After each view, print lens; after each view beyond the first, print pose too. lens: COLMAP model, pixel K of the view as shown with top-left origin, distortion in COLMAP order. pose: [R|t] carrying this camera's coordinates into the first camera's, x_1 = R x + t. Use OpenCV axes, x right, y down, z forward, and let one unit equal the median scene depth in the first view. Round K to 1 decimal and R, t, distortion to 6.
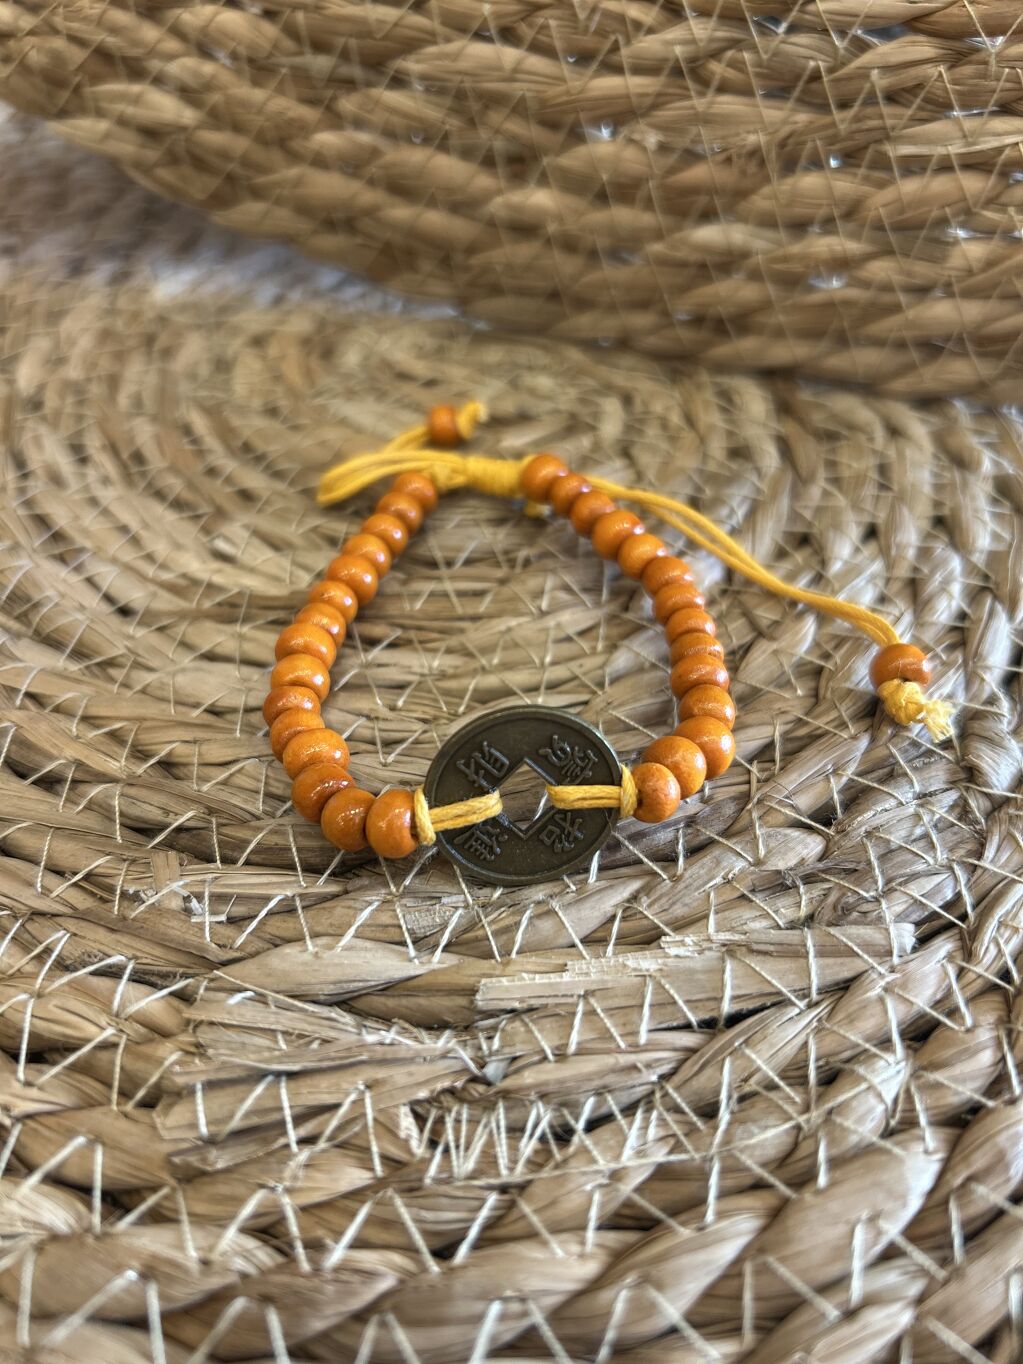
lens RADIAL K [[1103.9, 0, 519.2], [0, 1103.9, 693.3], [0, 0, 1]] dist [-0.064811, 0.024179]
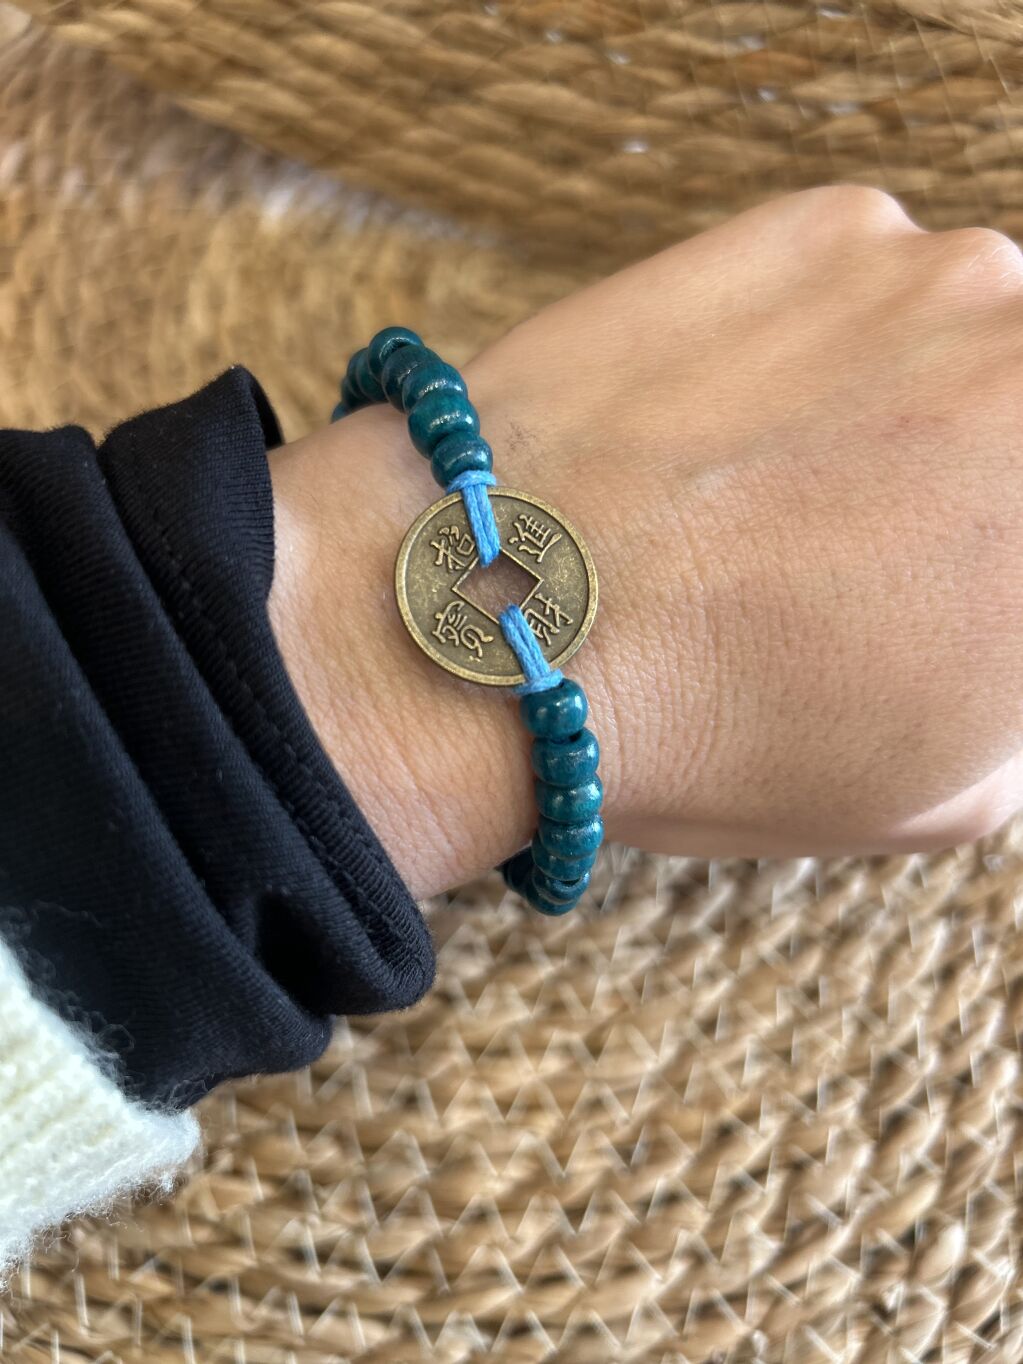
lens RADIAL K [[1103.9, 0, 514.2], [0, 1103.9, 687.8], [0, 0, 1]] dist [-0.064811, 0.024179]
pose [[0.996892, -0.057544, 0.053808, -0.195073], [0.032776, 0.924019, 0.380938, -0.451624], [-0.071641, -0.377990, 0.923034, -0.533791]]
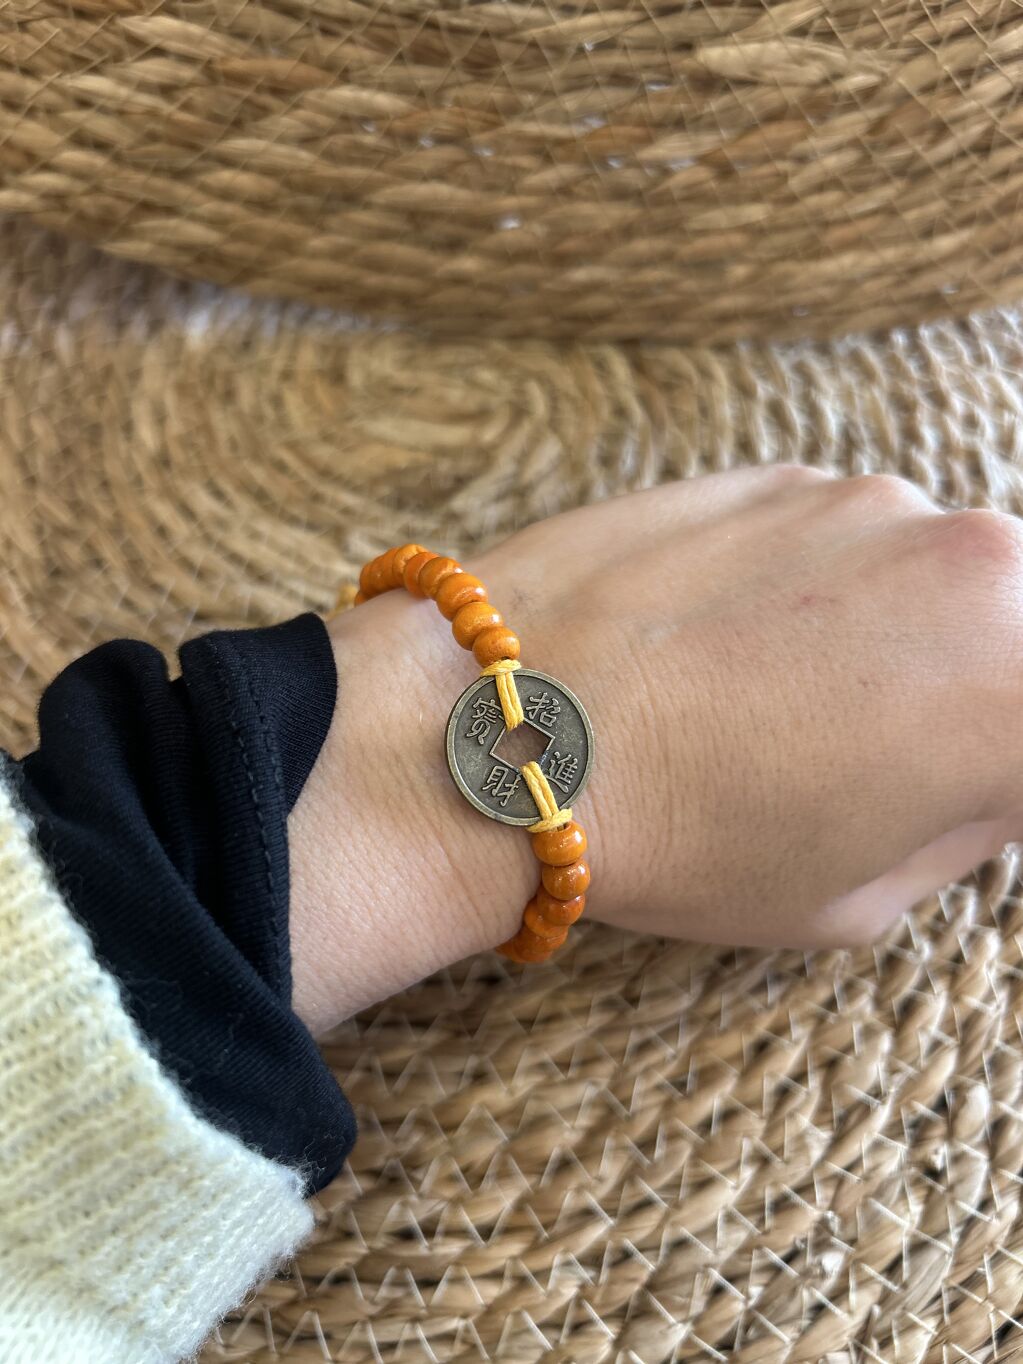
lens RADIAL K [[1103.9, 0, 514.3], [0, 1103.9, 682.5], [0, 0, 1]] dist [-0.064811, 0.024179]
pose [[0.963987, -0.230590, 0.132501, -0.294588], [0.181491, 0.934568, 0.306014, -0.413614], [-0.194395, -0.270946, 0.942761, -0.708143]]
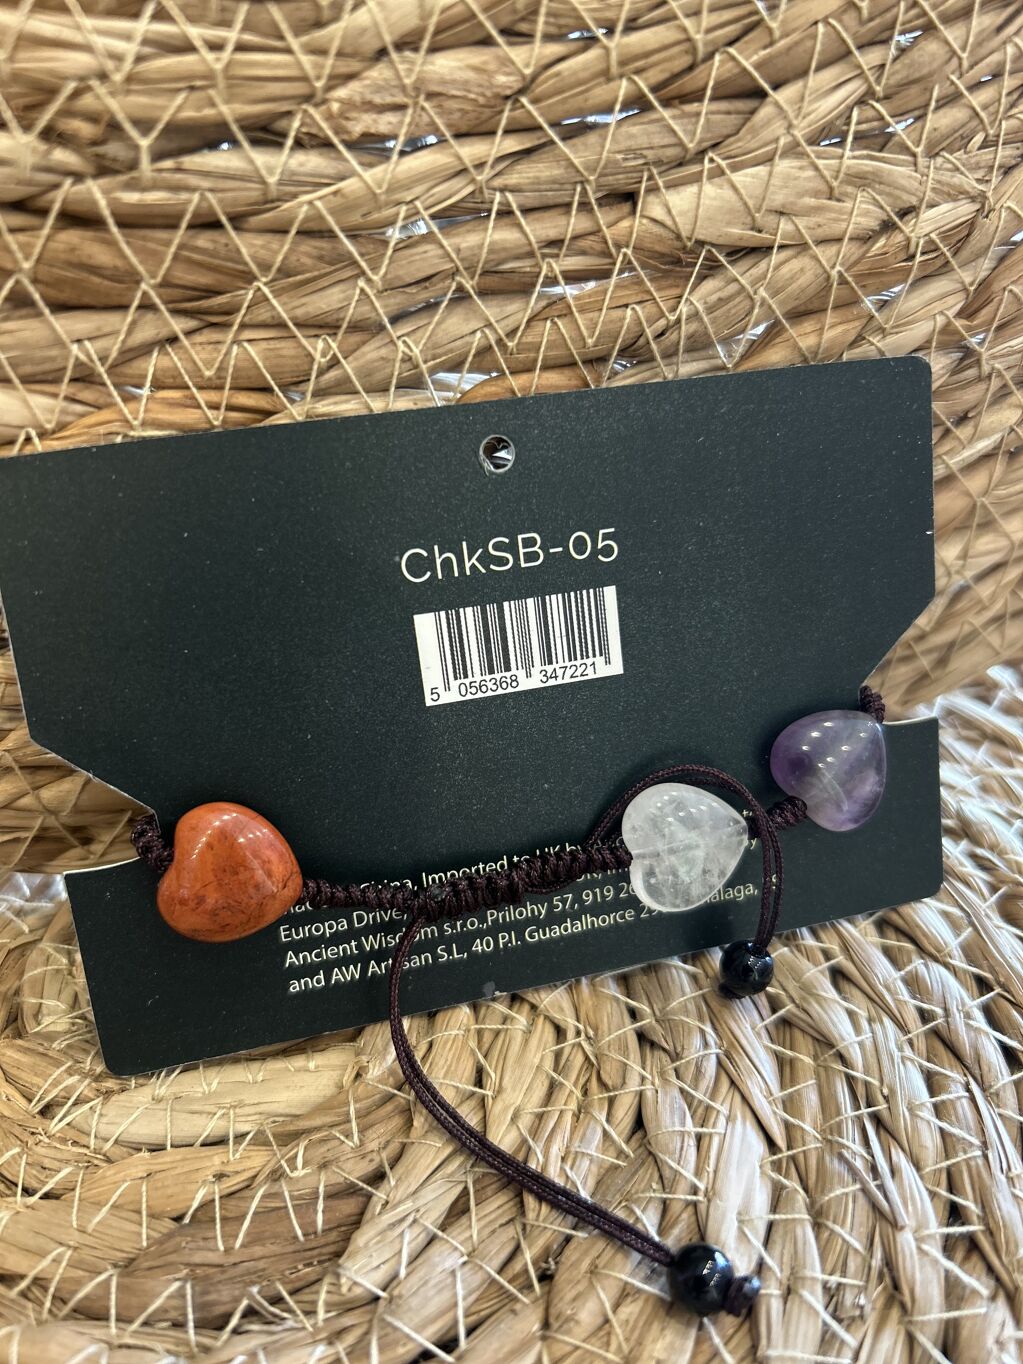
lens RADIAL K [[1103.9, 0, 524.8], [0, 1103.9, 694.4], [0, 0, 1]] dist [-0.064811, 0.024179]
pose [[0.825210, -0.360468, 0.434847, -0.166589], [0.408883, 0.912376, -0.019623, -0.437819], [-0.389670, 0.193994, 0.900291, 0.303661]]
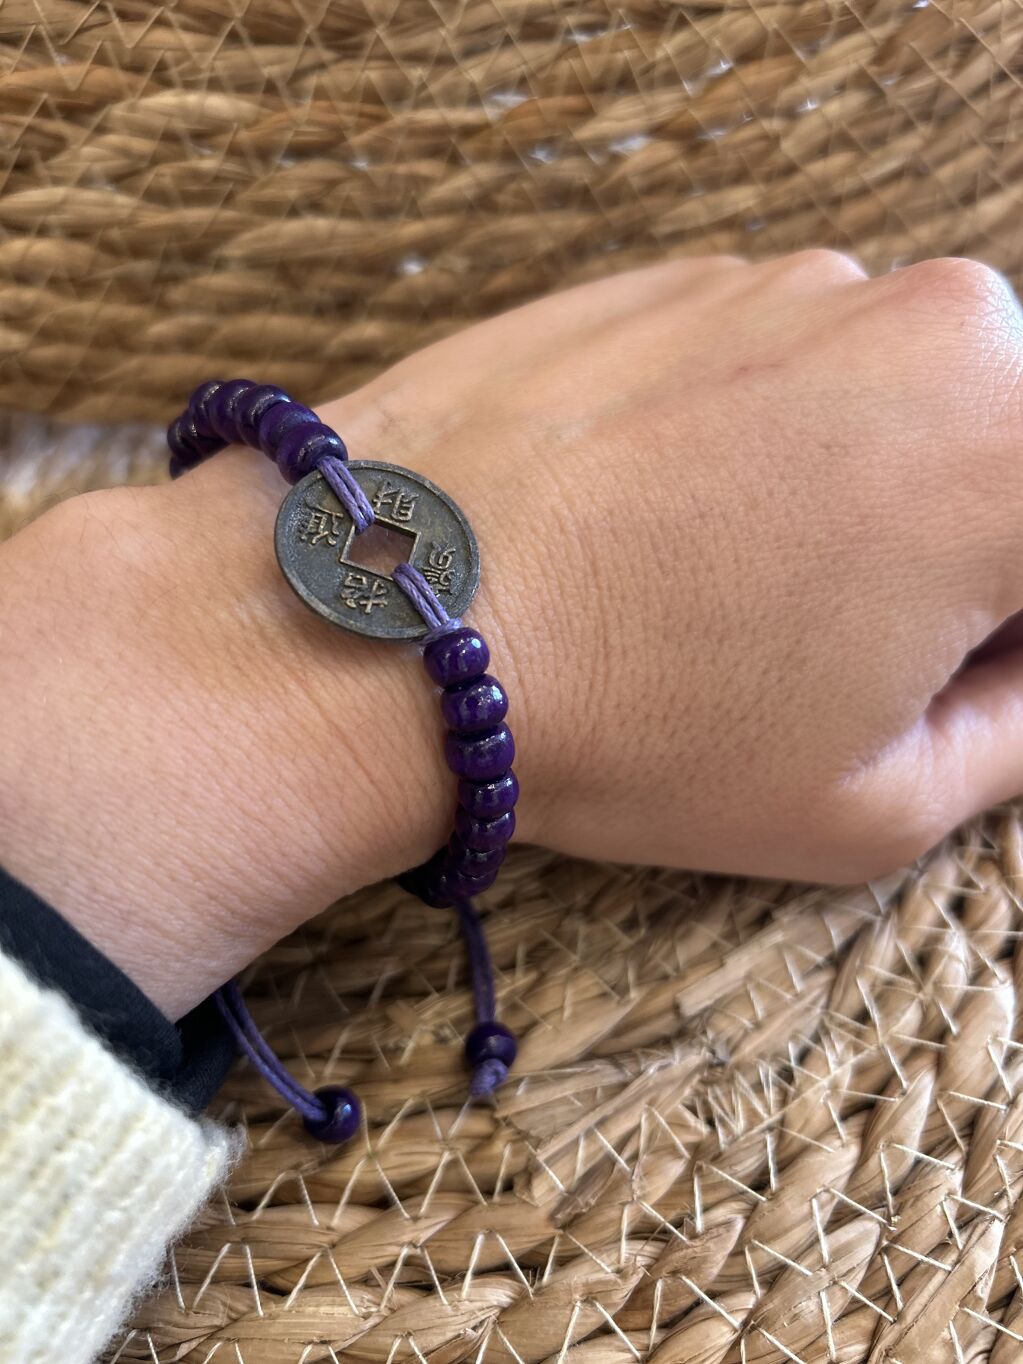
lens RADIAL K [[1103.9, 0, 519.3], [0, 1103.9, 684.1], [0, 0, 1]] dist [-0.064811, 0.024179]
pose [[0.909903, -0.344155, 0.231588, -0.261699], [0.328550, 0.938727, 0.104145, -0.203024], [-0.253240, -0.018674, 0.967223, -0.163464]]
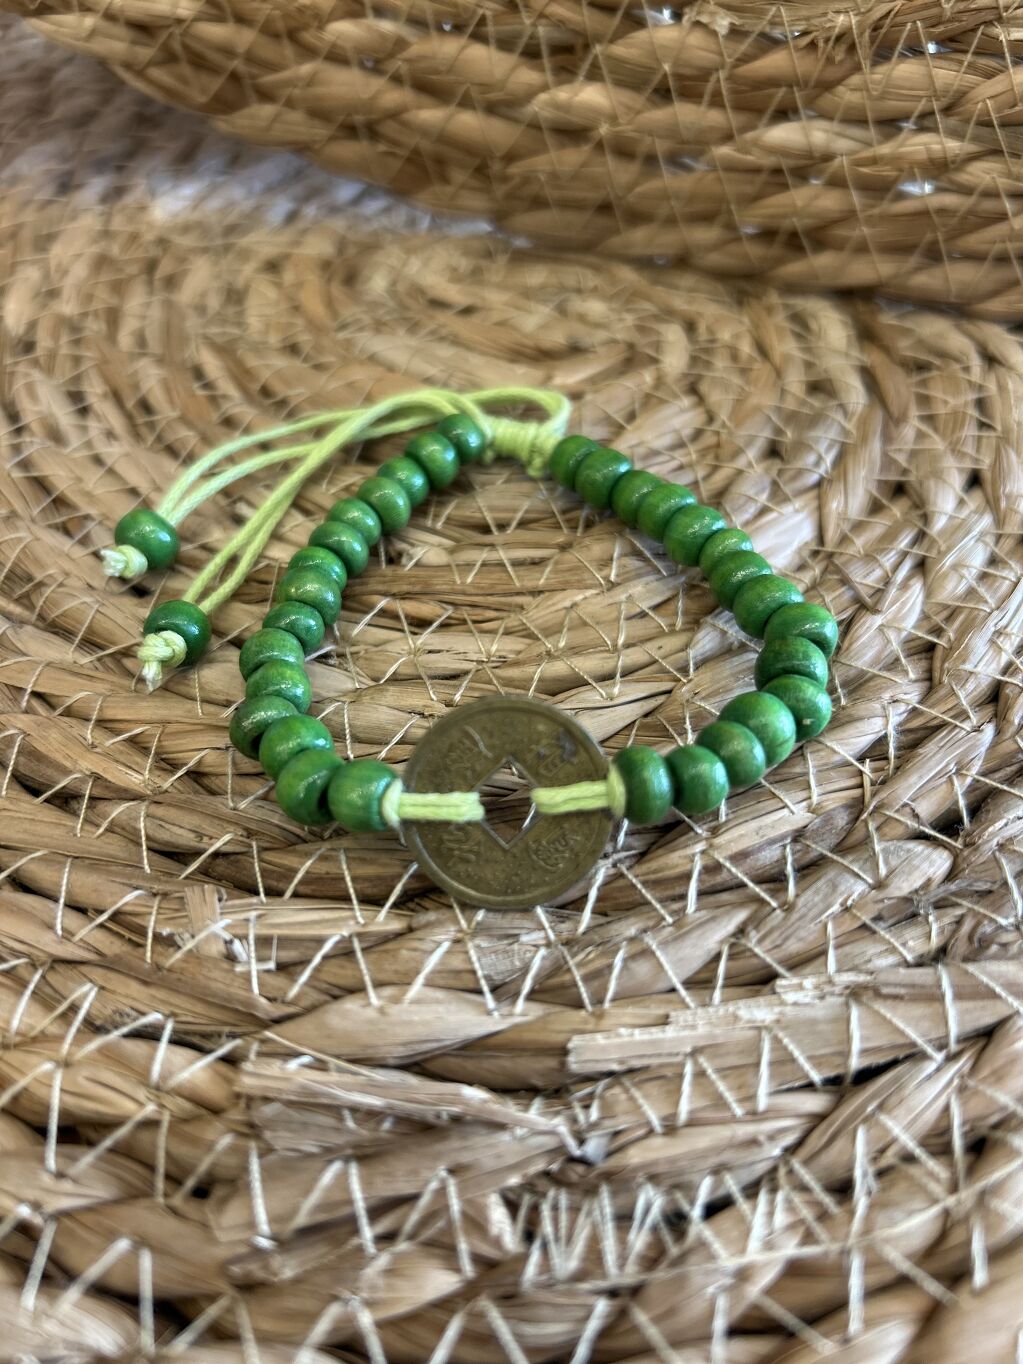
lens RADIAL K [[1103.9, 0, 517.8], [0, 1103.9, 693.8], [0, 0, 1]] dist [-0.064811, 0.024179]
pose [[0.999814, -0.016594, -0.009849, -0.043915], [0.017358, 0.996369, 0.083357, -0.055862], [0.008430, -0.083513, 0.996471, 0.105737]]
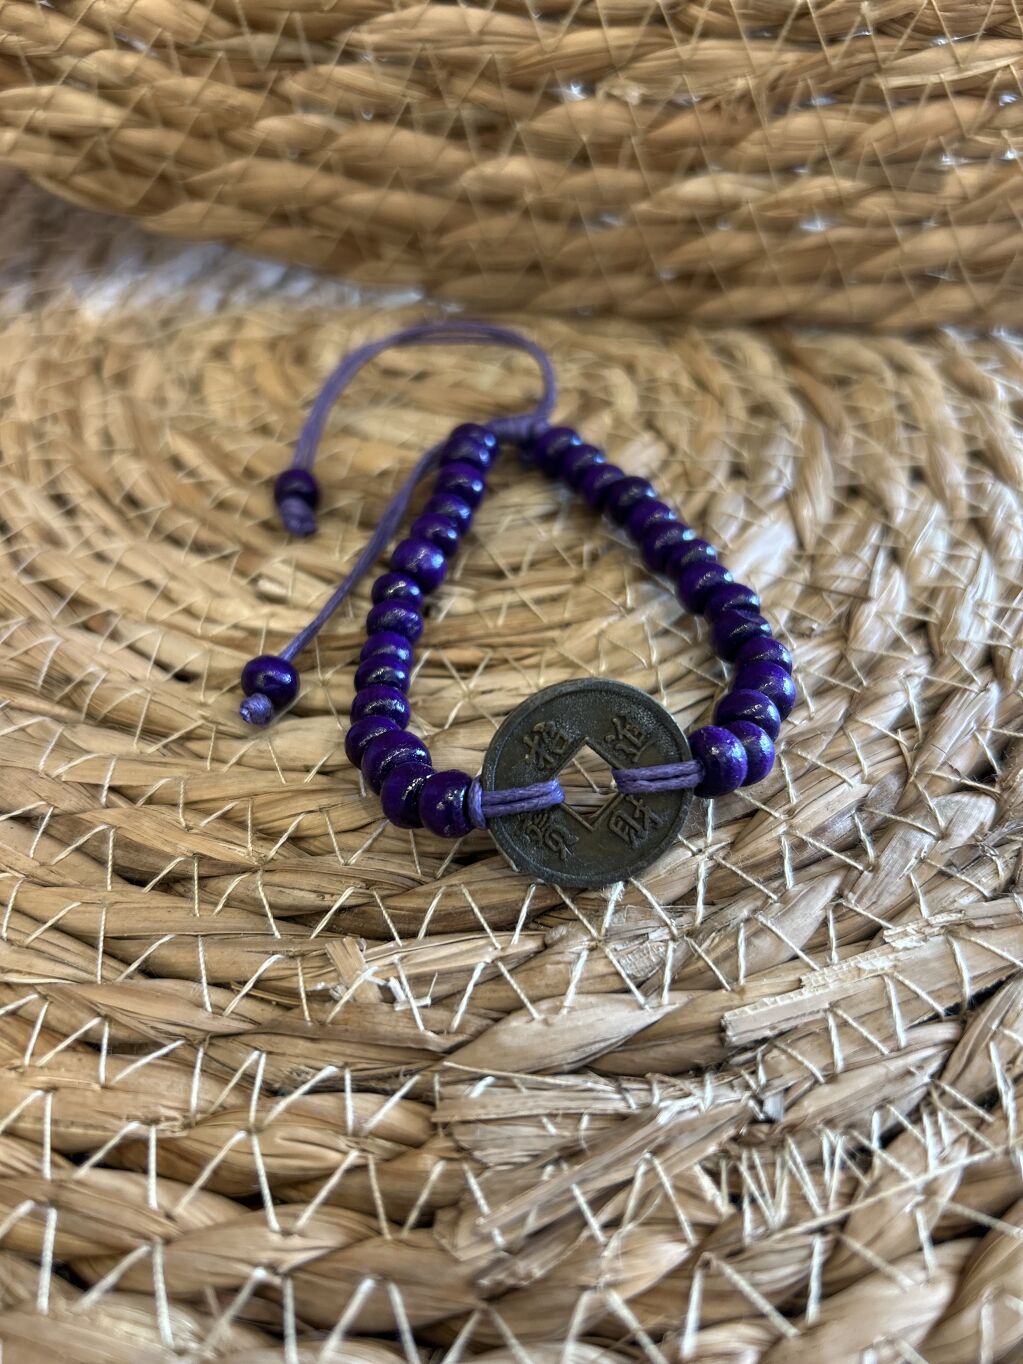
lens RADIAL K [[1103.9, 0, 513.1], [0, 1103.9, 692.0], [0, 0, 1]] dist [-0.064811, 0.024179]
pose [[0.980033, -0.159791, 0.118329, -0.188969], [0.155276, 0.986776, 0.046498, -0.057437], [-0.124194, -0.027196, 0.991885, 0.062177]]
